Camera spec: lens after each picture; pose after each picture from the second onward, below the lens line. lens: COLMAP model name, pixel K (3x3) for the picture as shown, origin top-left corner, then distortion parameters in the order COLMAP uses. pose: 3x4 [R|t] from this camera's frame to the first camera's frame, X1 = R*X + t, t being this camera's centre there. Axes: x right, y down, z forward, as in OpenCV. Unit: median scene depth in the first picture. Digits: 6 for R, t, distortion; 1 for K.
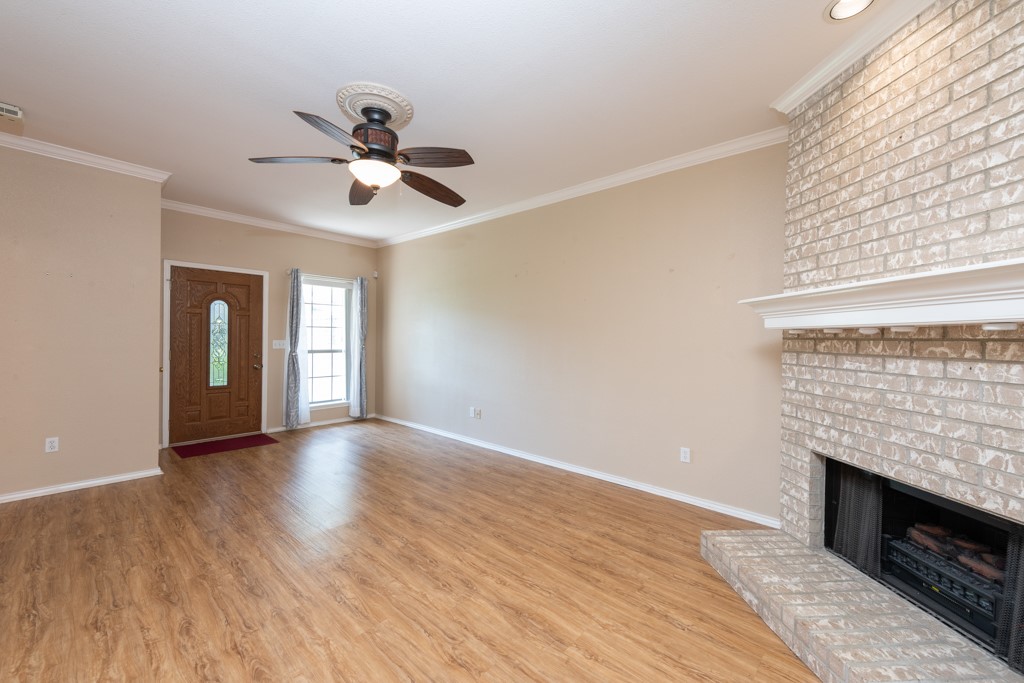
lens RADIAL K [[410.8, 0, 516.3], [0, 410.8, 339.7], [0, 0, 1]] dist [0.016726, -0.005856]
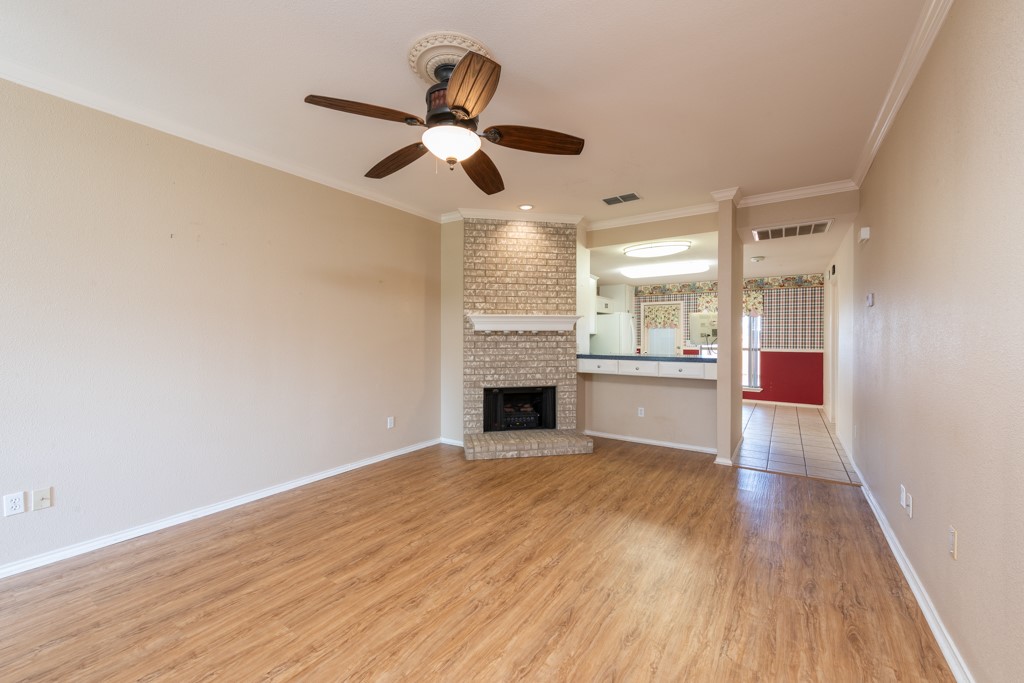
lens RADIAL K [[410.8, 0, 516.3], [0, 410.8, 339.7], [0, 0, 1]] dist [0.016726, -0.005856]
pose [[-0.155439, -0.020936, 0.987624, -1.504499], [0.001991, 0.999767, 0.021507, -0.025456], [-0.987843, 0.005309, -0.155361, 1.253237]]
